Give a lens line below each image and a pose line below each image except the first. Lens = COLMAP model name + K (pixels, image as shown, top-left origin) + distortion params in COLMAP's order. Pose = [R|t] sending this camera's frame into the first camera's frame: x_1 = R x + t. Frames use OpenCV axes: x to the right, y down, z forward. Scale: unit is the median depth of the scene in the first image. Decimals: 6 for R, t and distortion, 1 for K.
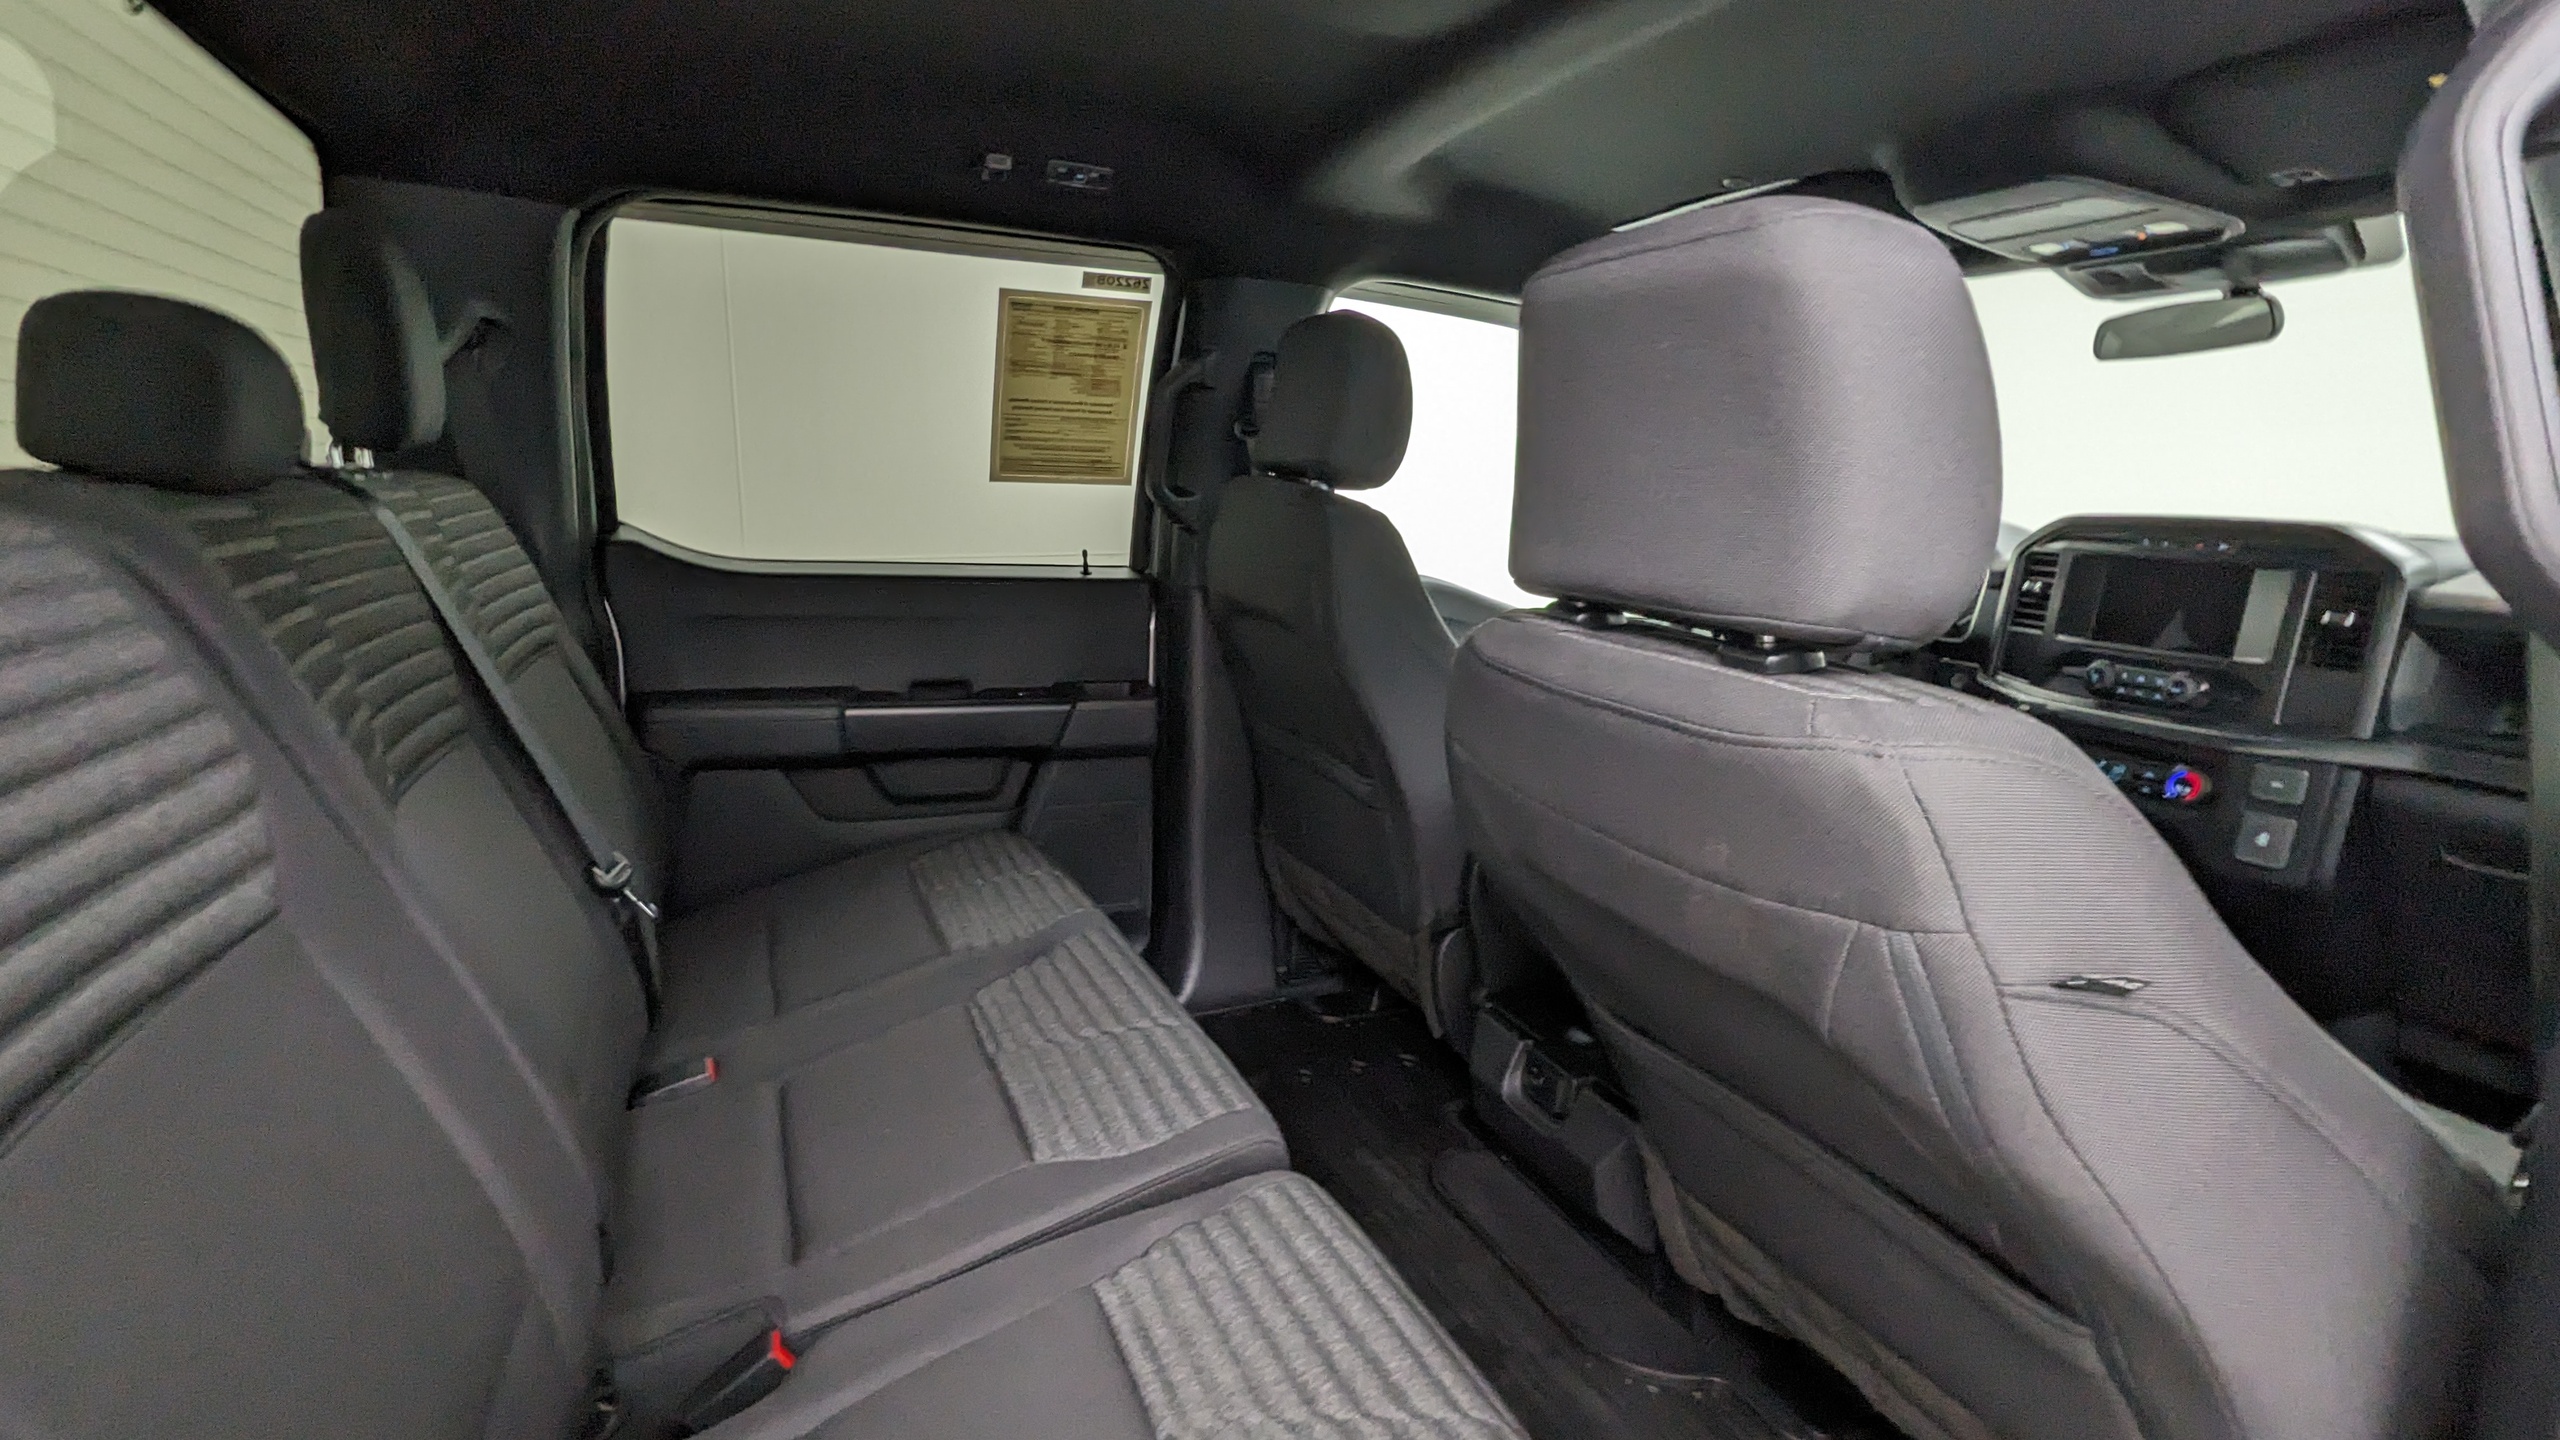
lens RADIAL K [[1209.6, 0, 1280.3], [0, 1209.6, 724.4], [0, 0, 1]] dist [-0.003570, -0.000030]
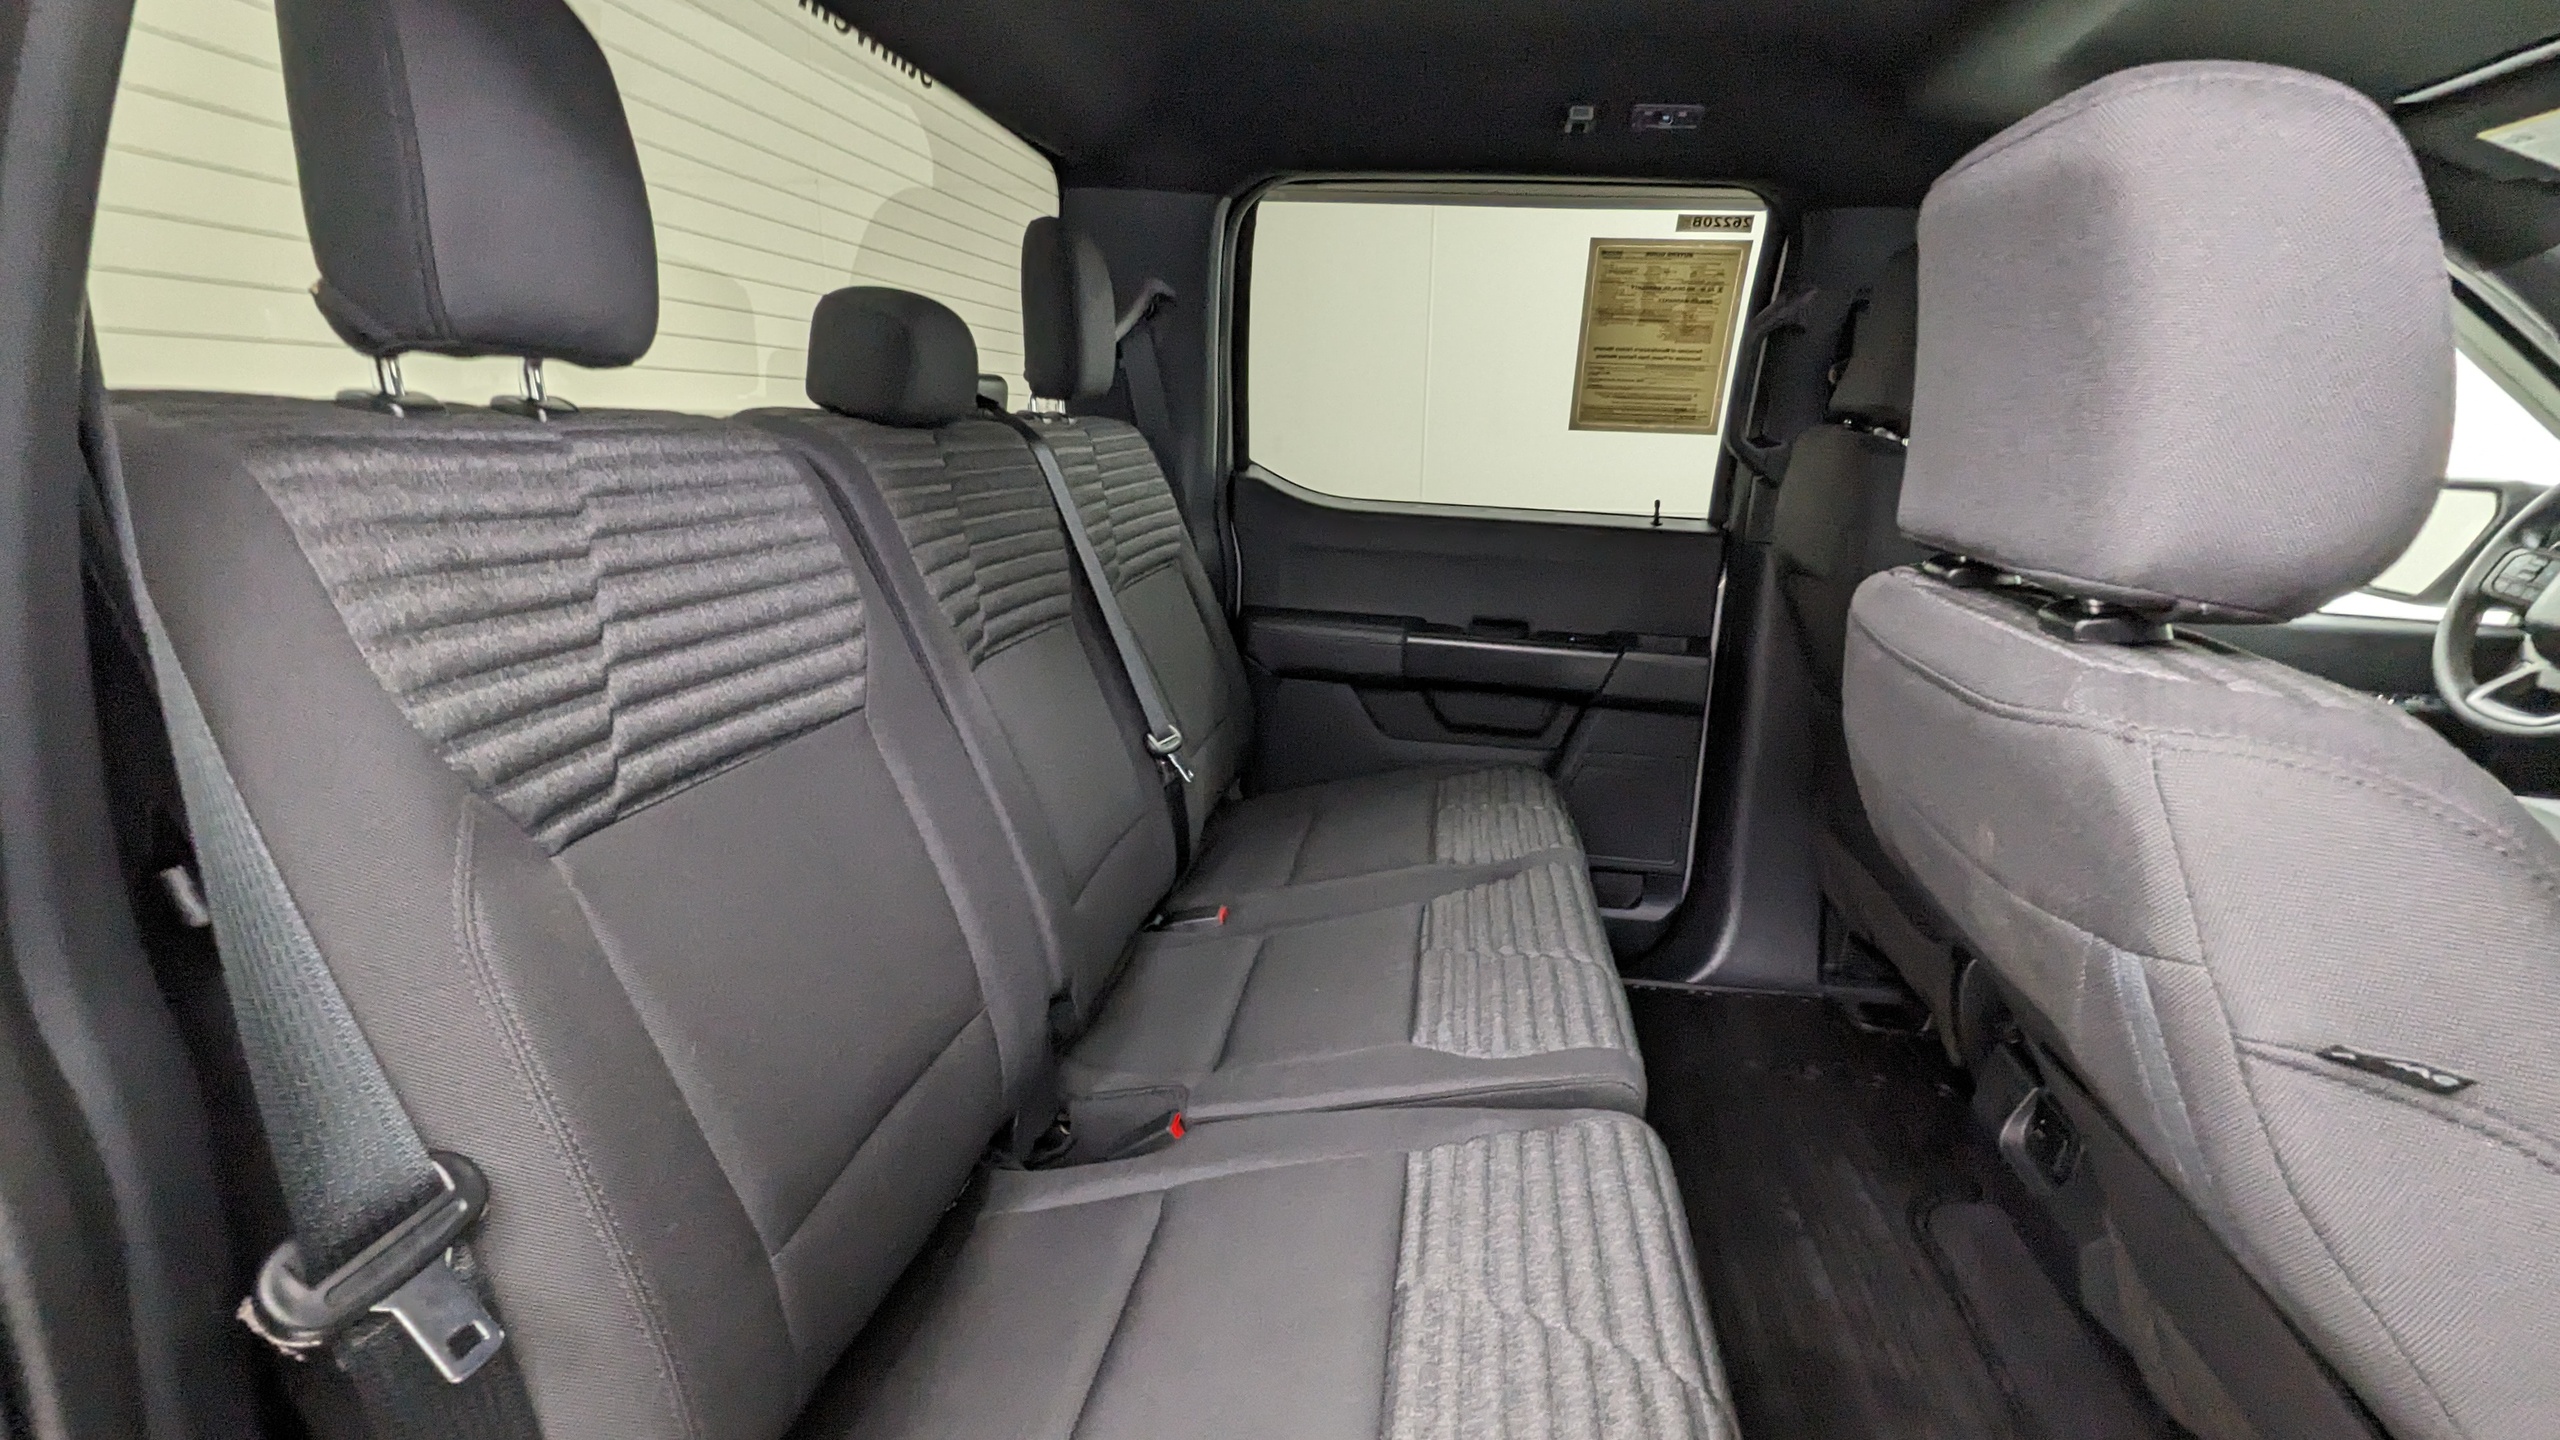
lens RADIAL K [[1178.5, 0, 1245.7], [0, 1178.5, 711.4], [0, 0, 1]] dist [-0.006192, -0.000373]
pose [[0.856167, 0.125892, -0.501128, 0.108254], [-0.109004, 0.992044, 0.062988, 0.006276], [0.505070, 0.000696, 0.863078, -0.002744]]
